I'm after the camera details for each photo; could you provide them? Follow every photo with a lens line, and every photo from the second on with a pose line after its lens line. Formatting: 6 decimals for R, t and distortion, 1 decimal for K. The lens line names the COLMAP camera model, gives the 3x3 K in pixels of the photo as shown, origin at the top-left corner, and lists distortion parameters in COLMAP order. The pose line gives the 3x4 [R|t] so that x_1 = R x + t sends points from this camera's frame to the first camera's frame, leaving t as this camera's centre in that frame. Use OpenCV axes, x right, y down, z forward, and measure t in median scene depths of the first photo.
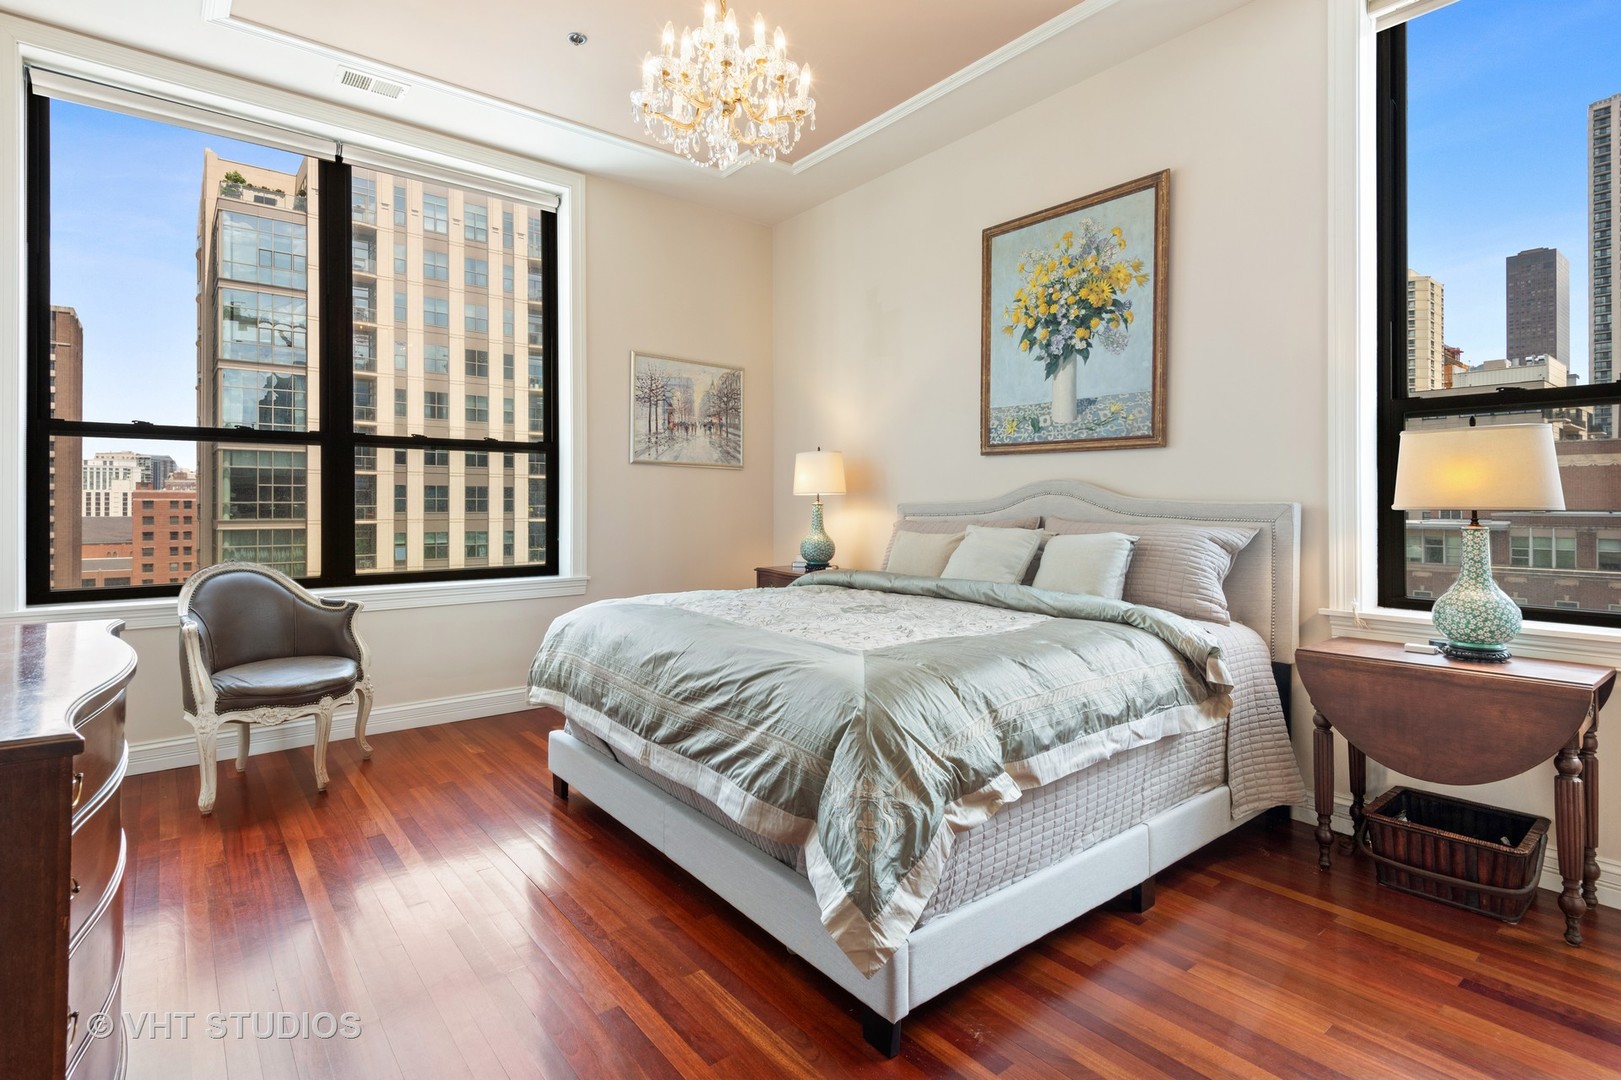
lens RADIAL K [[792.2, 0, 800.9], [0, 792.2, 505.6], [0, 0, 1]] dist [0.031437, -0.000551]
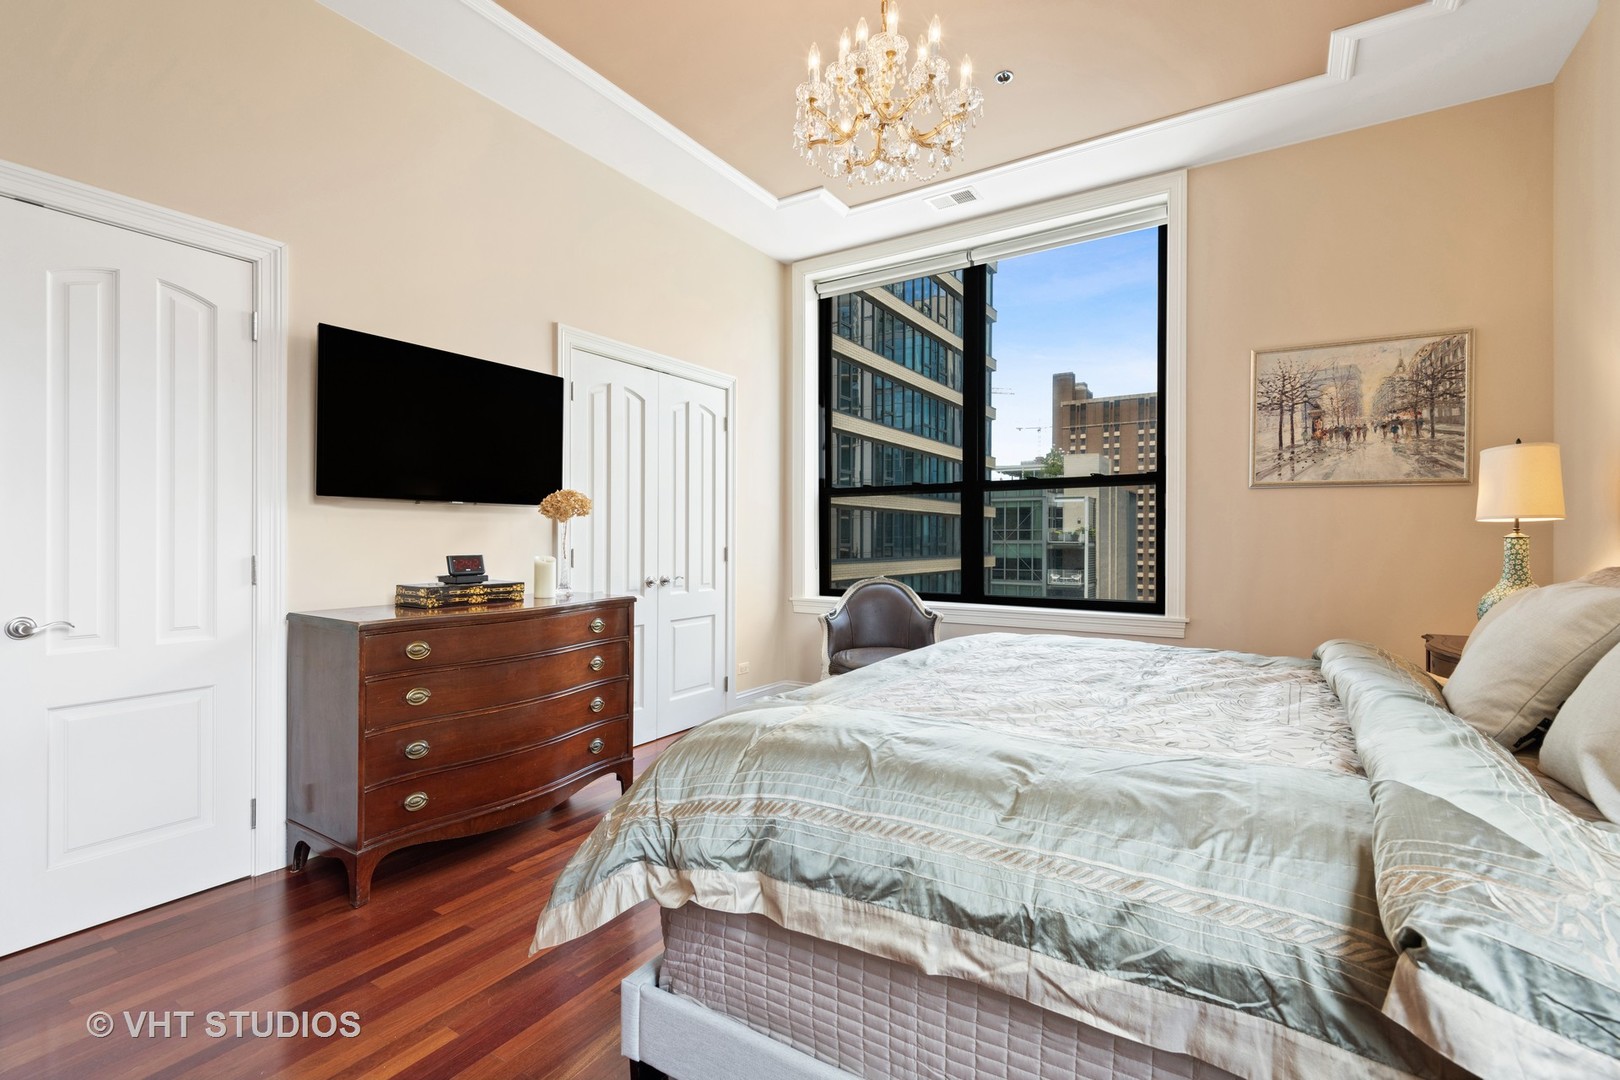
lens RADIAL K [[742.8, 0, 810.0], [0, 742.8, 540.0], [0, 0, 1]] dist [0.017407, -0.000267]
pose [[0.333043, 0.002119, -0.942909, 0.335942], [-0.004314, 0.999990, 0.000724, 0.002338], [0.942902, 0.003827, 0.333049, 0.287884]]
